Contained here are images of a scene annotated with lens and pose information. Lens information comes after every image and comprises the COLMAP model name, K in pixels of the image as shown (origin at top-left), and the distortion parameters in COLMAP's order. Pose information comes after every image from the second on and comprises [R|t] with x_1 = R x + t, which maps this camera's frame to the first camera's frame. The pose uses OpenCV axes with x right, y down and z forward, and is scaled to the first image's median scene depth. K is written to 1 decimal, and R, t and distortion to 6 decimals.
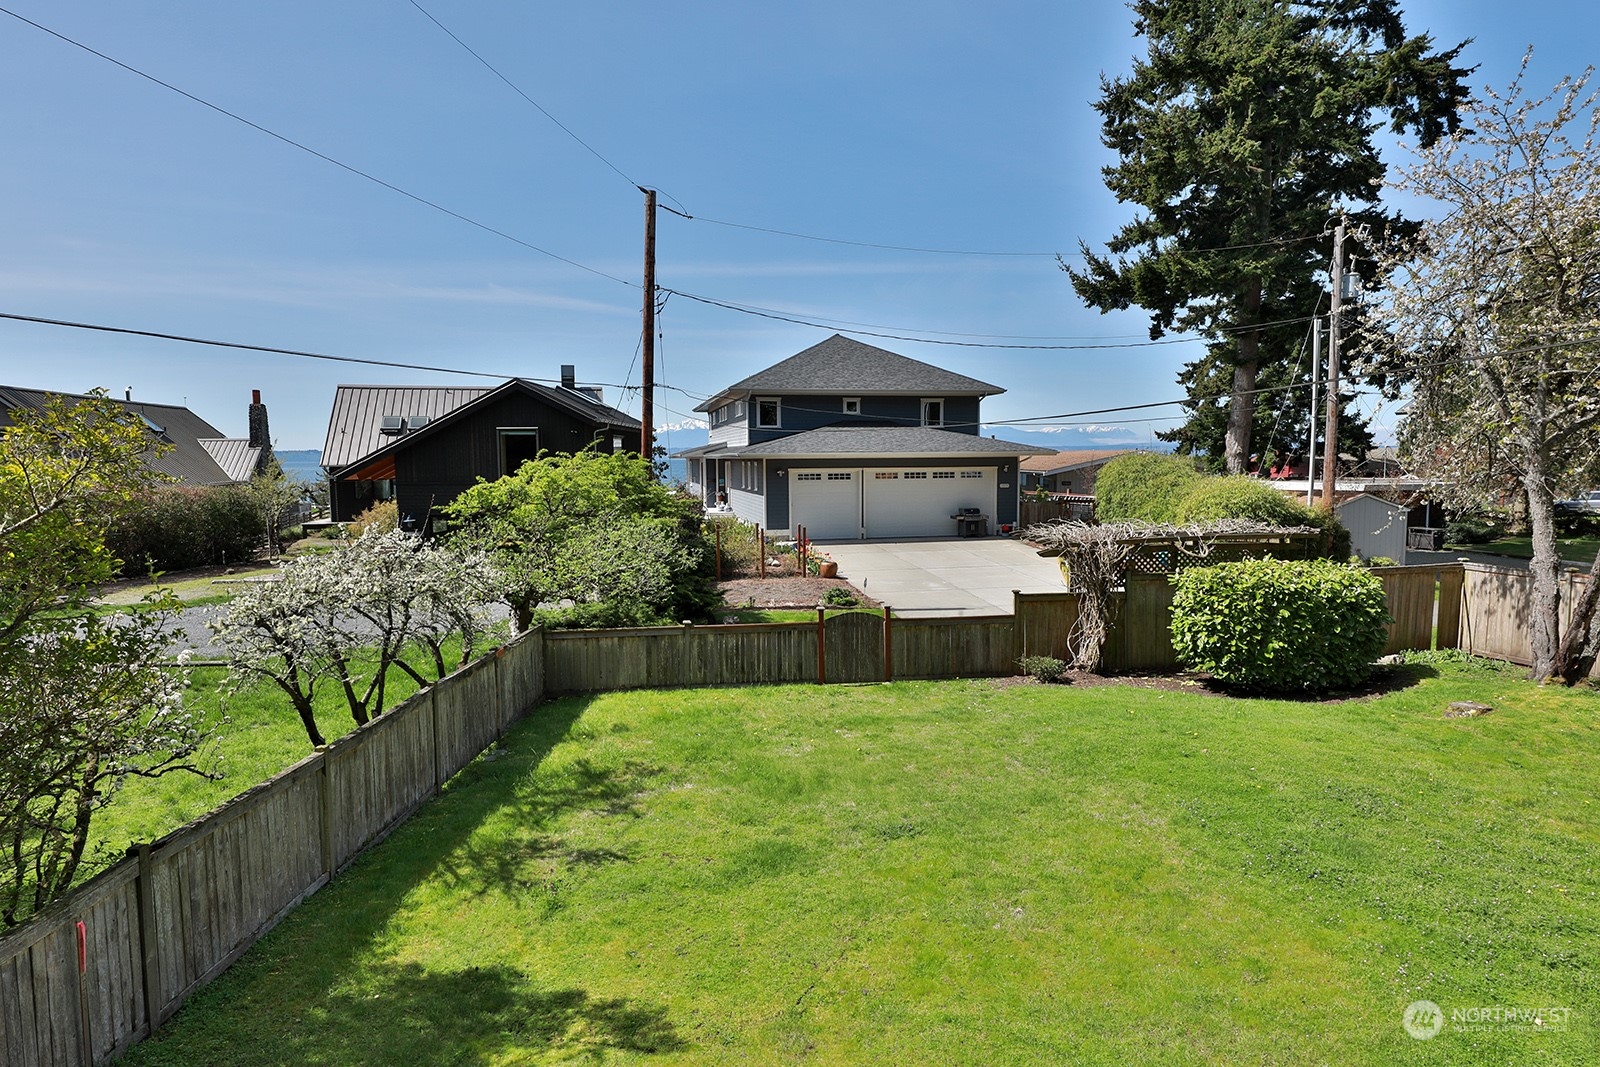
lens RADIAL K [[900.4, 0, 800.0], [0, 900.4, 533.5], [0, 0, 1]] dist [0.002275, 0.015459]
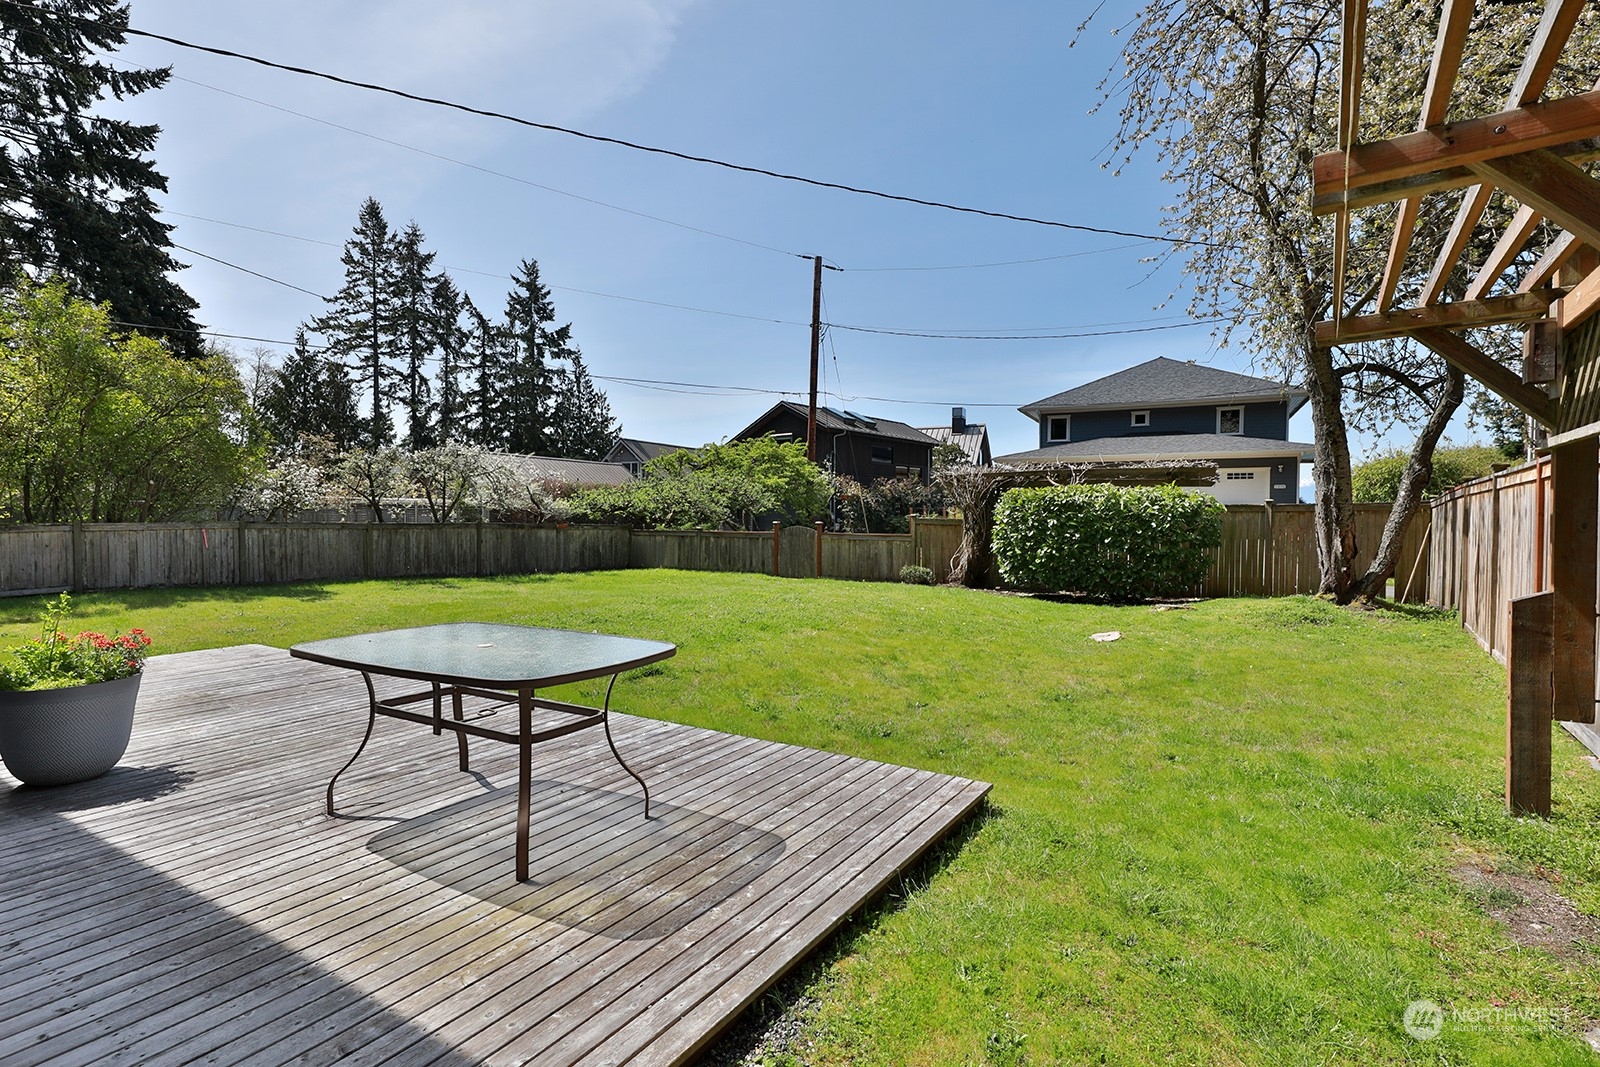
lens RADIAL K [[778.6, 0, 800.0], [0, 778.6, 533.5], [0, 0, 1]] dist [0.020136, -0.000203]
pose [[0.781431, 0.024741, -0.623501, 0.462033], [-0.062920, 0.997245, -0.039287, 0.082450], [0.620811, 0.069931, 0.780835, 0.039265]]
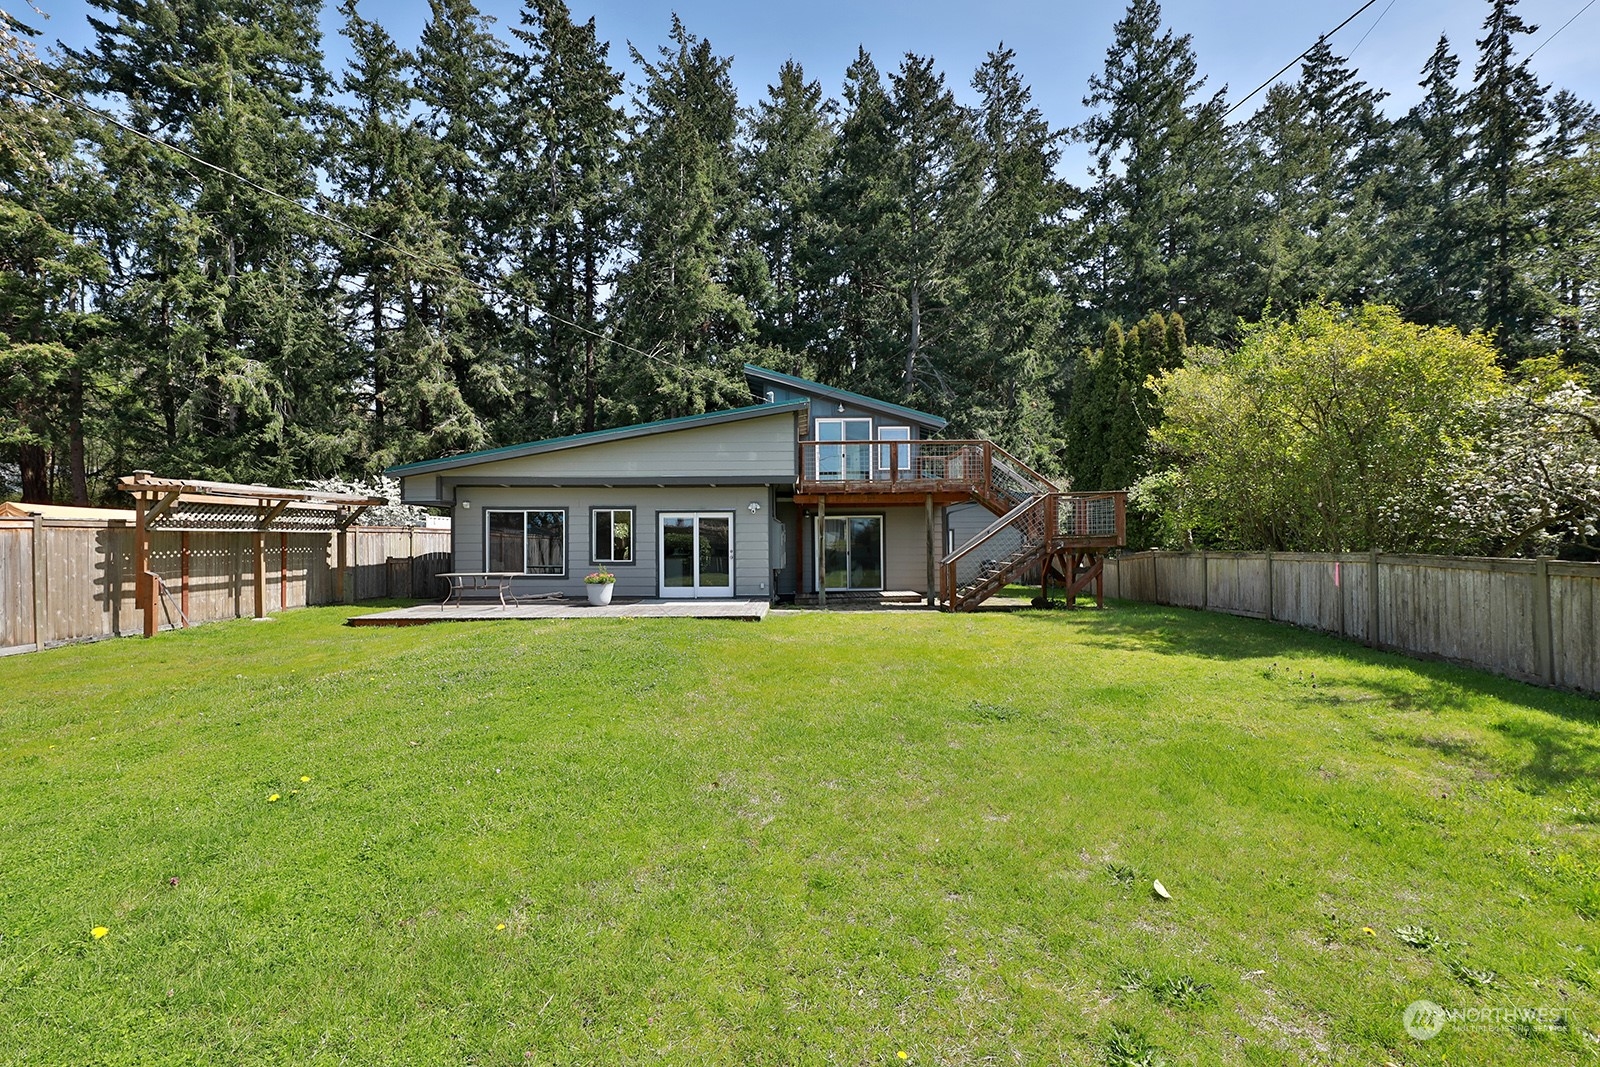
lens RADIAL K [[670.1, 0, 800.0], [0, 670.1, 533.5], [0, 0, 1]] dist [0.003354, 0.000212]
pose [[-0.994268, 0.015623, 0.105773, 0.074150], [0.023570, 0.996957, 0.074308, 0.038902], [-0.104290, 0.076375, -0.991610, 0.553449]]
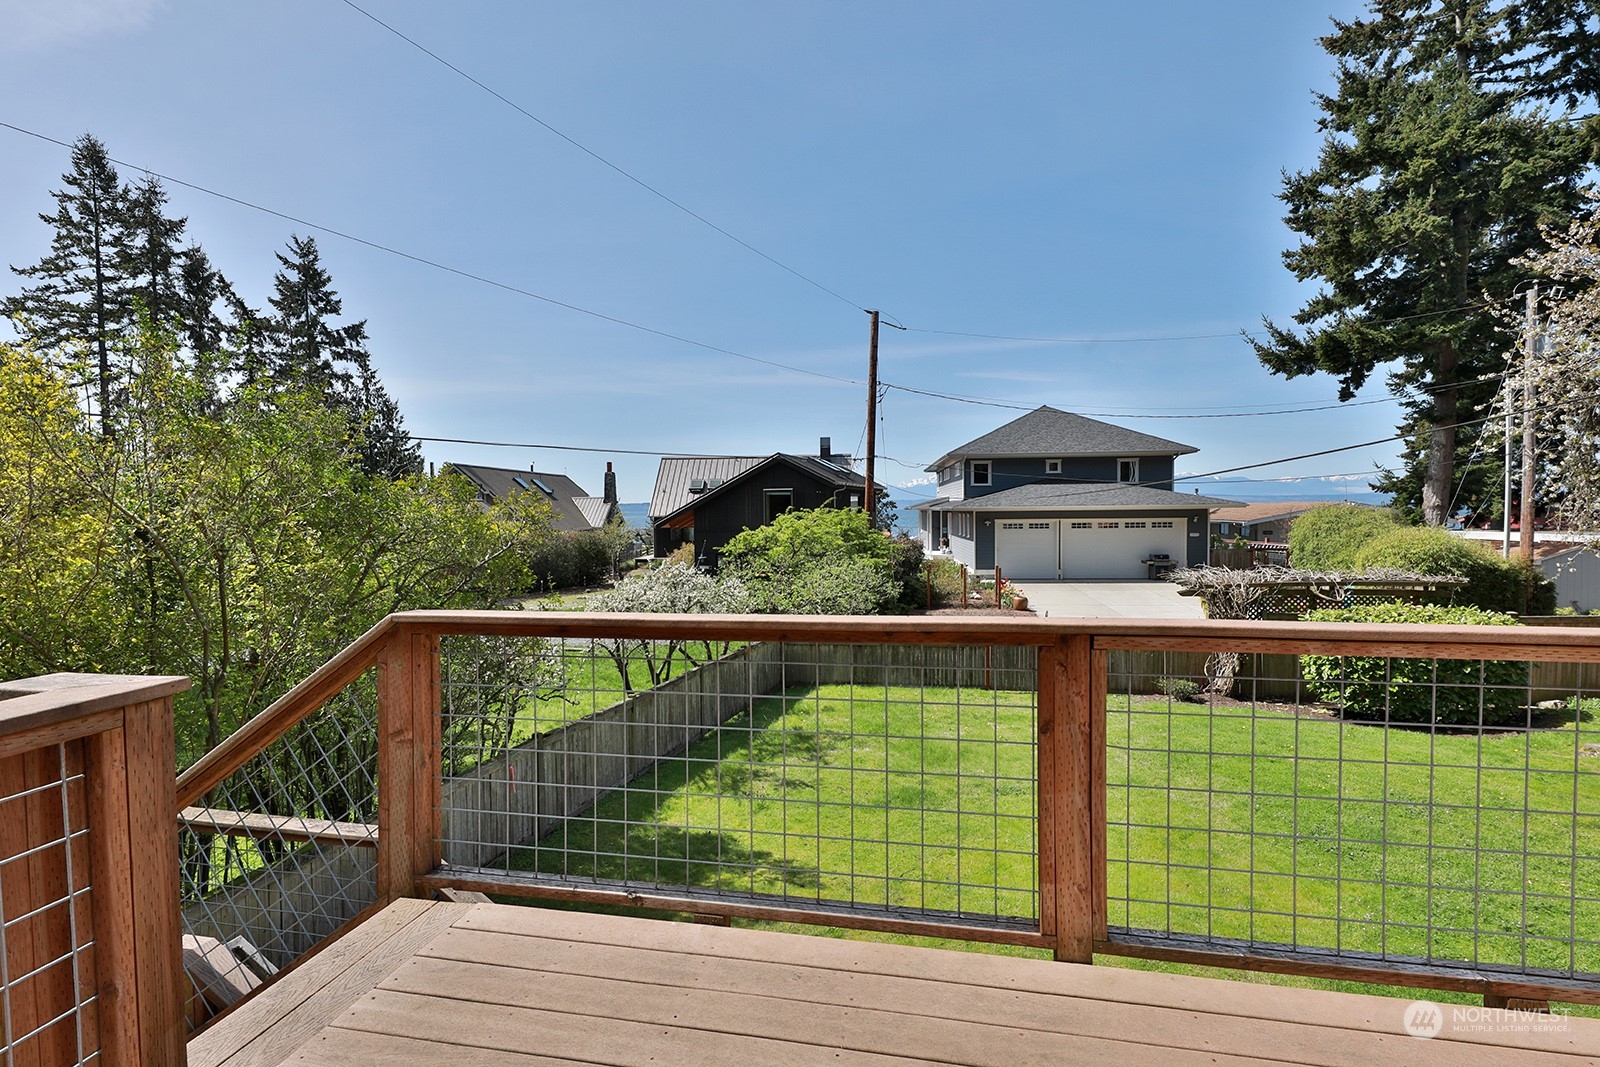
lens RADIAL K [[768.5, 0, 800.0], [0, 768.5, 533.5], [0, 0, 1]] dist [0.001749, 0.000381]
pose [[0.956275, 0.006865, -0.292390, 0.048857], [-0.021516, 0.998667, -0.046923, 0.001184], [0.291678, 0.051162, 0.955147, -0.074930]]
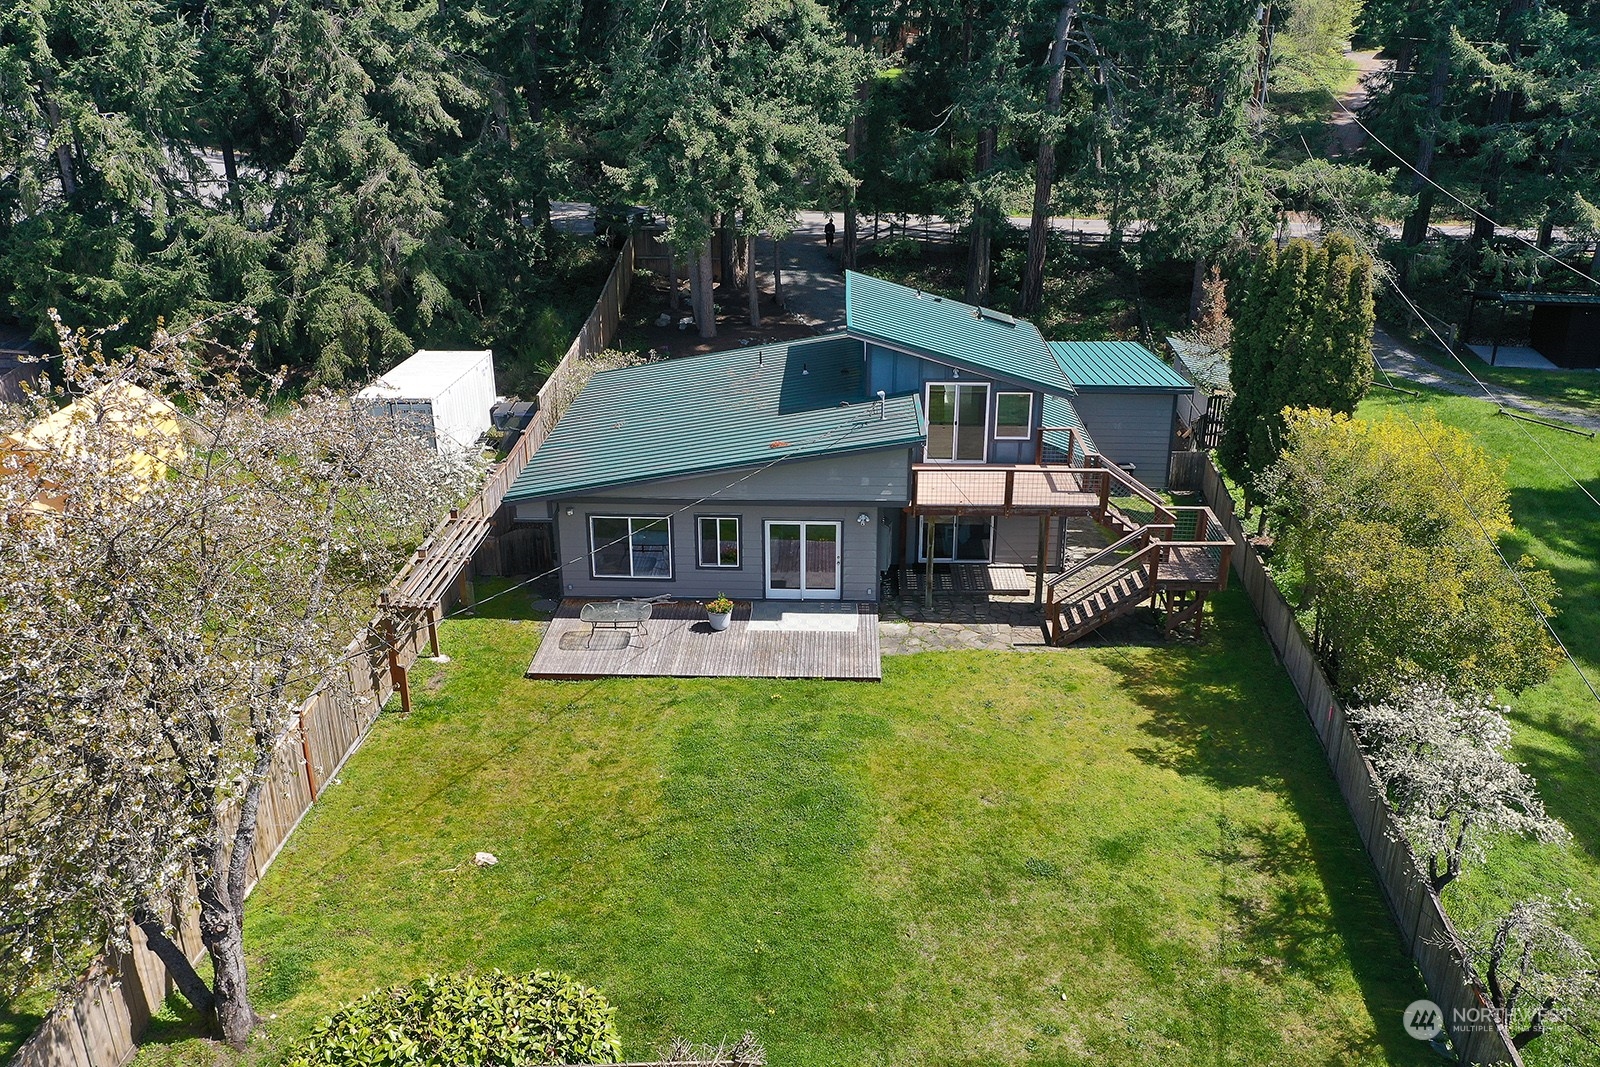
lens RADIAL K [[1258.4, 0, 800.0], [0, 1258.4, 533.5], [0, 0, 1]] dist [-0.001801, -0.004830]
pose [[-0.990696, -0.042371, 0.129333, 0.088865], [0.019994, 0.894681, 0.446258, -0.390970], [-0.134620, 0.444691, -0.885510, 0.922195]]
